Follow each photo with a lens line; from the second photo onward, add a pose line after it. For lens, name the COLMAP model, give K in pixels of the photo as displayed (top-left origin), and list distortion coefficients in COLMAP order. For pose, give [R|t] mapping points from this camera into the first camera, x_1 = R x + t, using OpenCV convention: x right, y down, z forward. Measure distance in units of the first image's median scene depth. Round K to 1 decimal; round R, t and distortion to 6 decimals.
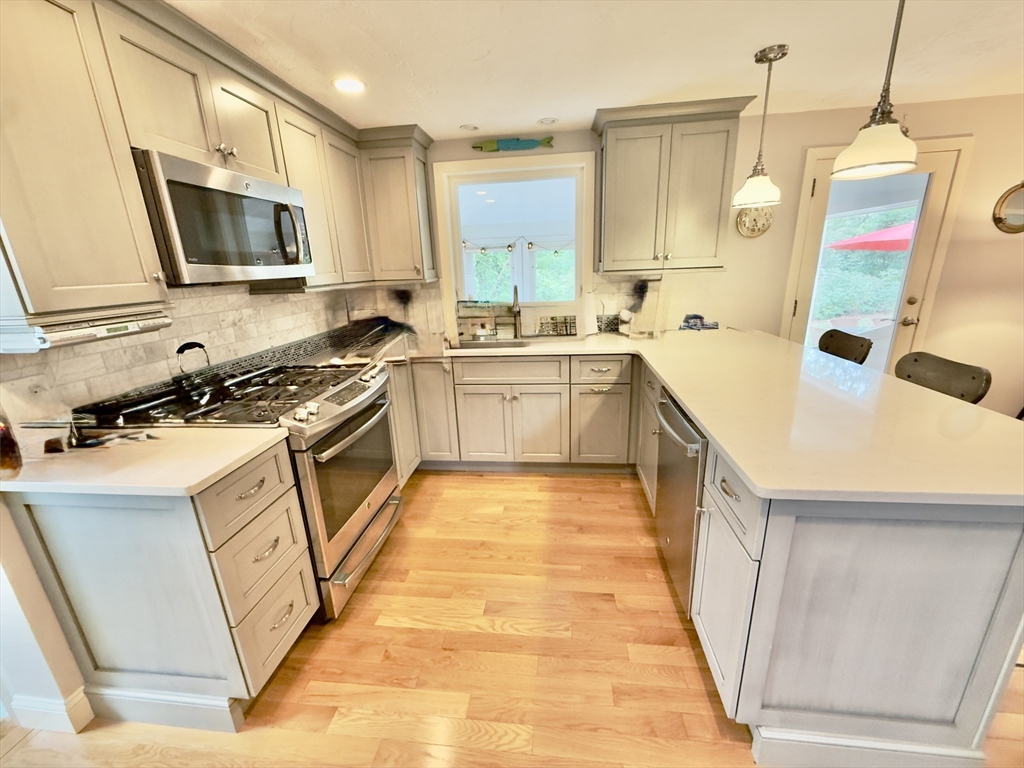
lens RADIAL K [[408.5, 0, 512.0], [0, 408.5, 384.0], [0, 0, 1]] dist [0.000611, -0.000571]
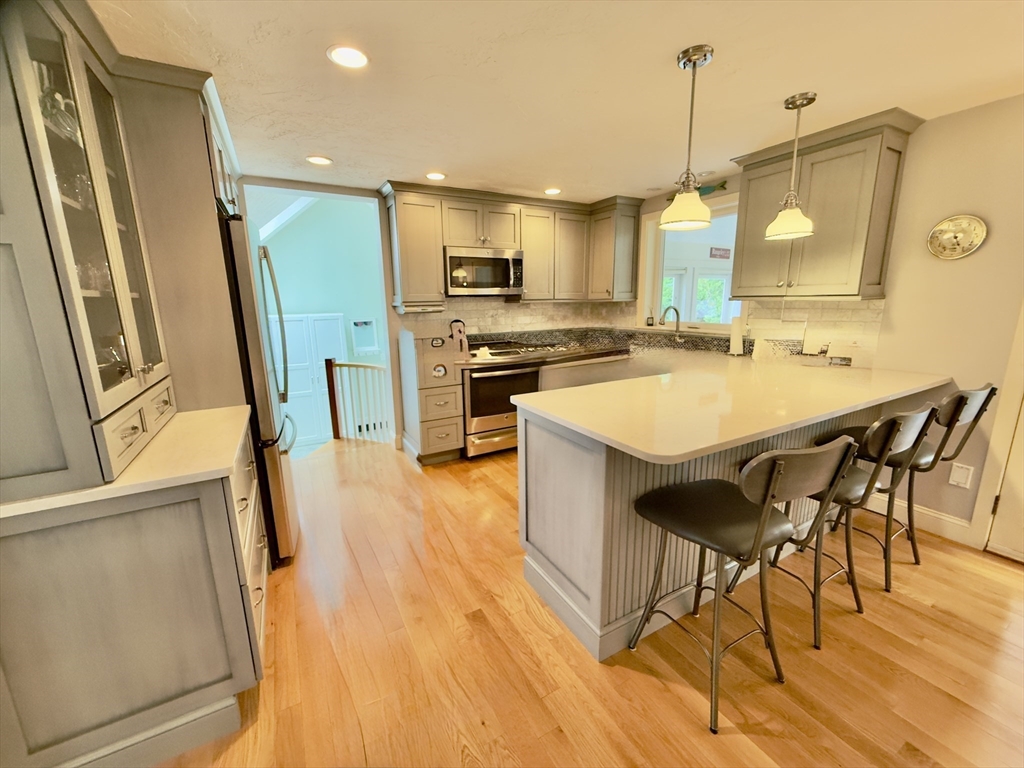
lens RADIAL K [[408.5, 0, 512.0], [0, 408.5, 384.0], [0, 0, 1]] dist [0.000611, -0.000571]
pose [[0.589658, 0.194703, -0.783833, 0.957918], [-0.234791, 0.969917, 0.064298, 0.024645], [0.772772, 0.146123, 0.617633, -0.123483]]
